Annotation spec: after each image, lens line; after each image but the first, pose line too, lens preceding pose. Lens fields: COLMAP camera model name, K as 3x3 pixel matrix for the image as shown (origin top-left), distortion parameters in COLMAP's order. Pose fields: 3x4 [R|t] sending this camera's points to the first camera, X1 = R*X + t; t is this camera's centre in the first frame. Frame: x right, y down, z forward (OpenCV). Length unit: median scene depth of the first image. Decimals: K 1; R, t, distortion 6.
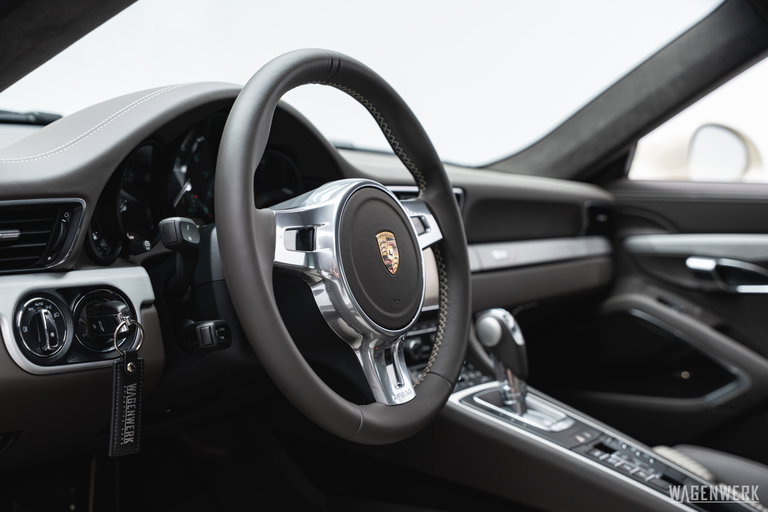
lens RADIAL K [[1091.1, 0, 389.8], [0, 1091.1, 263.0], [0, 0, 1]] dist [0.023193, 0.000000]
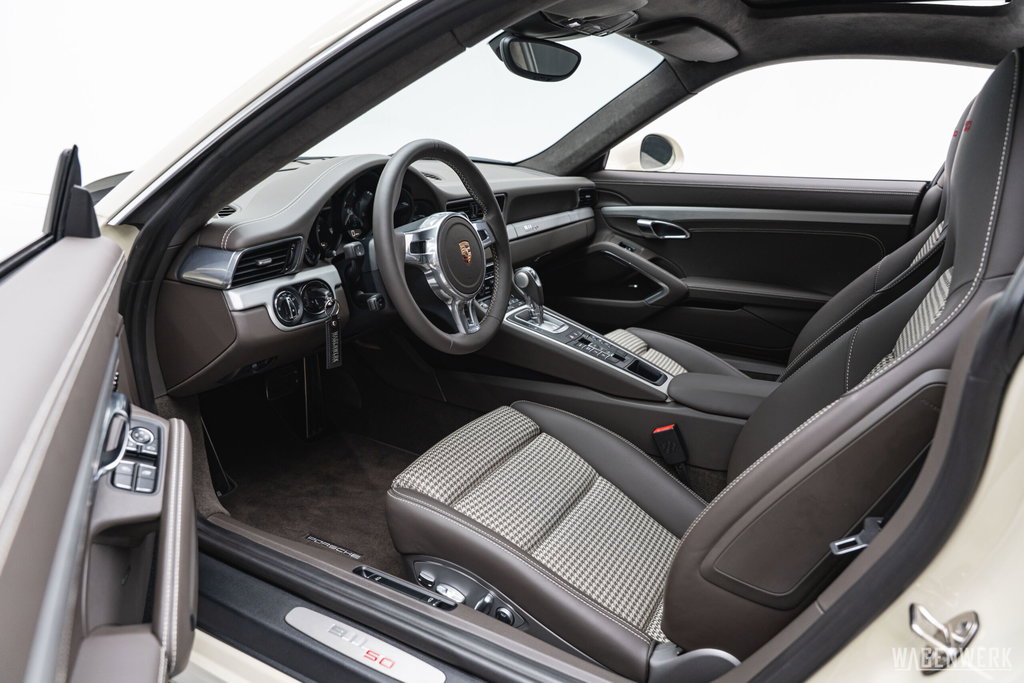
lens RADIAL K [[712.5, 0, 507.3], [0, 712.5, 343.5], [0, 0, 1]] dist [-0.009625, 0.001696]
pose [[0.997583, -0.041336, 0.055855, -0.004421], [0.027693, 0.973730, 0.226014, -0.127452], [-0.063730, -0.223921, 0.972521, -0.215282]]
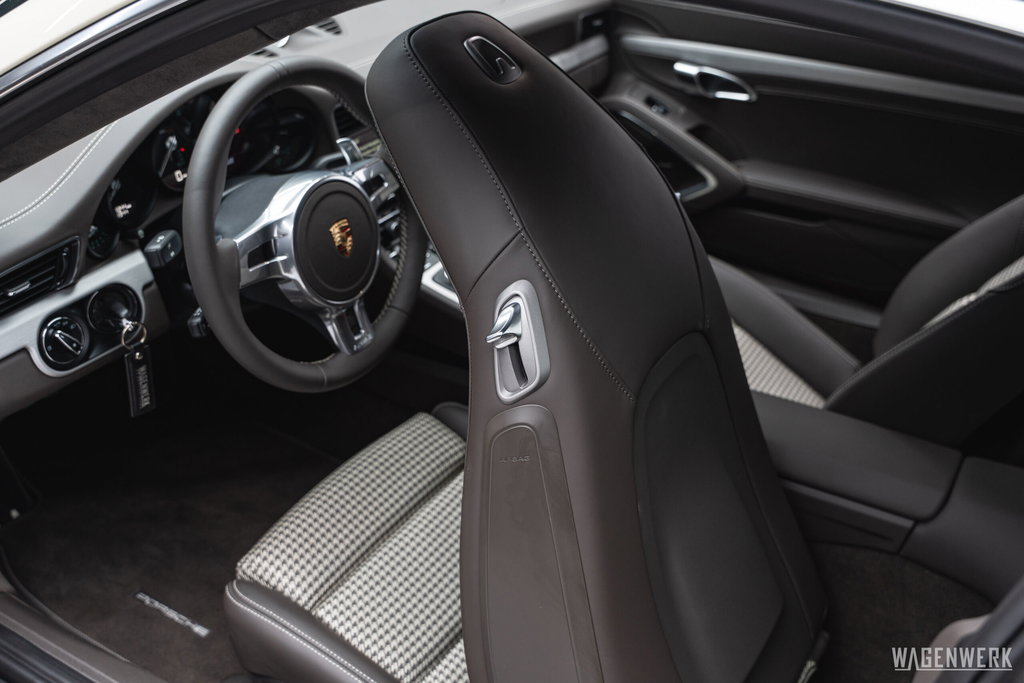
lens RADIAL K [[1117.3, 0, 509.3], [0, 1117.3, 334.8], [0, 0, 1]] dist [0.025352, 0.000000]
pose [[0.999807, -0.014858, 0.012843, 0.161094], [0.007310, 0.888502, 0.458814, -0.466679], [-0.018228, -0.458632, 0.888439, -0.148954]]
